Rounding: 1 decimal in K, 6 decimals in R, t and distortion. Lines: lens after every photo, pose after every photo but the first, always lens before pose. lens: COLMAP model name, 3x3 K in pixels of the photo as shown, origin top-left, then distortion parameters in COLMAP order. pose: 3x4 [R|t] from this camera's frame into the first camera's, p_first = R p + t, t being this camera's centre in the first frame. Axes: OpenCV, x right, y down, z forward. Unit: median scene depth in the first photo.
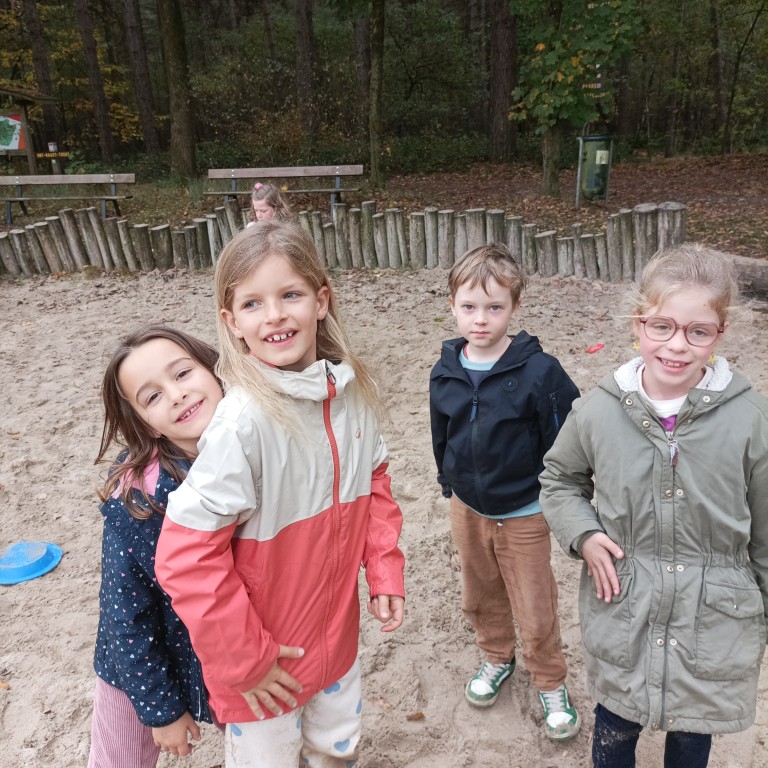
lens RADIAL K [[759.1, 0, 384.0], [0, 759.1, 384.0], [0, 0, 1]] dist [0.032765, -0.023232]
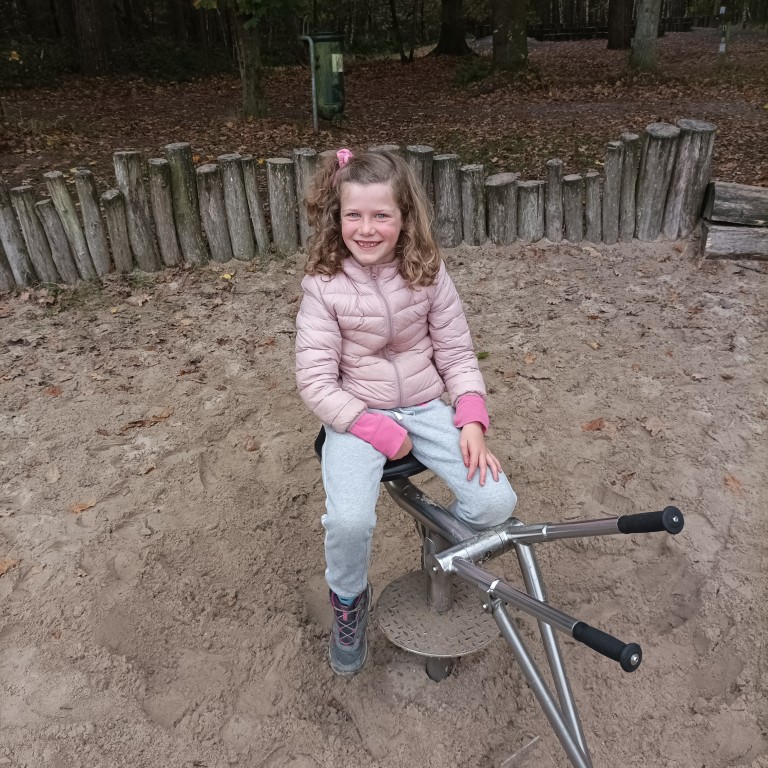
lens RADIAL K [[759.1, 0, 384.0], [0, 759.1, 384.0], [0, 0, 1]] dist [0.032765, -0.023232]
pose [[0.827784, -0.228456, 0.512427, -0.222089], [0.175277, 0.972930, 0.150616, -0.129399], [-0.532965, -0.034861, 0.845419, 0.451236]]
